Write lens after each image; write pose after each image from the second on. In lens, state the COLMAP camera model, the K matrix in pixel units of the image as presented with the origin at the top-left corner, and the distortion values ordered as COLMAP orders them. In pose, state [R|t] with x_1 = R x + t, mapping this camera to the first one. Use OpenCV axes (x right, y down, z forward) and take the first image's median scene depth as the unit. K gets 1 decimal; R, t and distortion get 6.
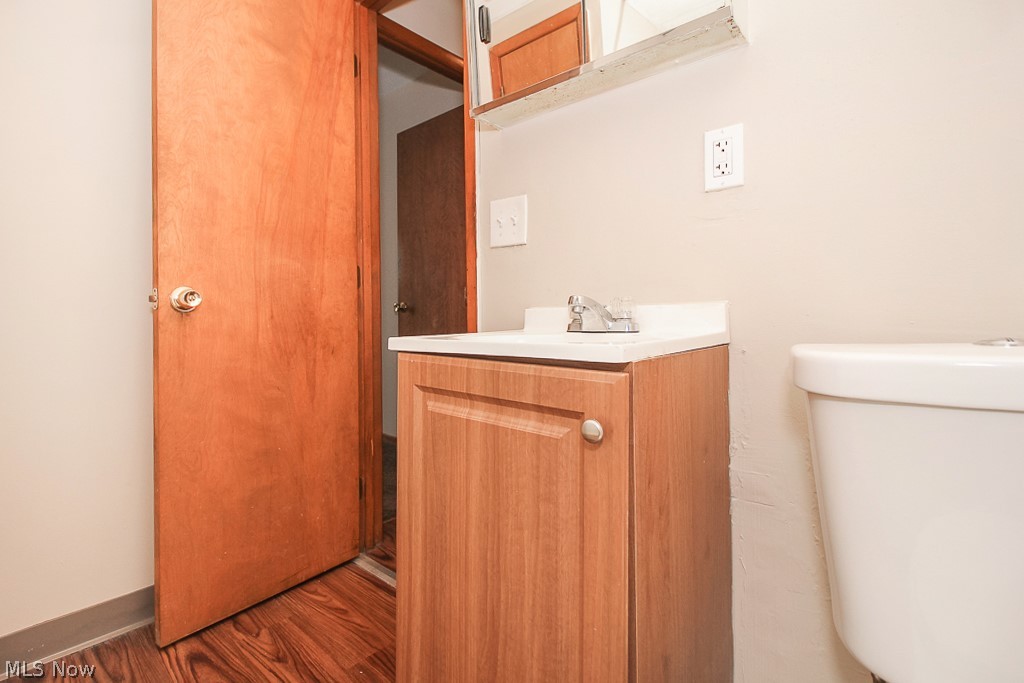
lens RADIAL K [[468.3, 0, 514.7], [0, 468.3, 315.7], [0, 0, 1]] dist [0.000888, 0.000041]
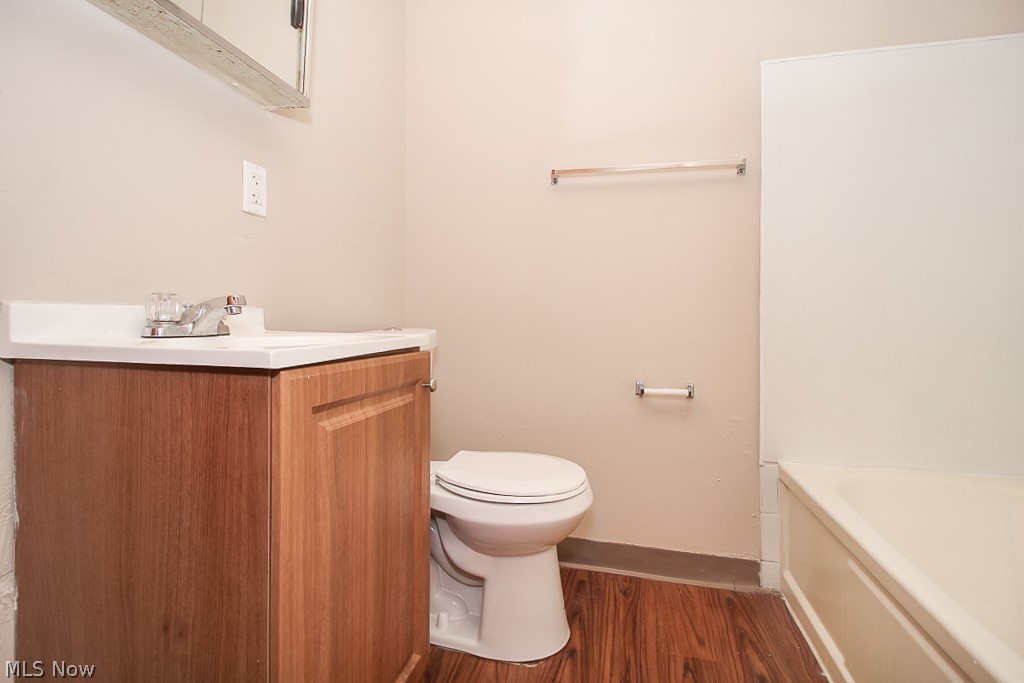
lens RADIAL K [[468.3, 0, 514.7], [0, 468.3, 315.7], [0, 0, 1]] dist [0.000888, 0.000041]
pose [[-0.457847, 0.011951, 0.888951, -1.095628], [0.001638, 0.999919, -0.012599, 0.009469], [-0.889029, -0.004313, -0.457830, 1.114058]]
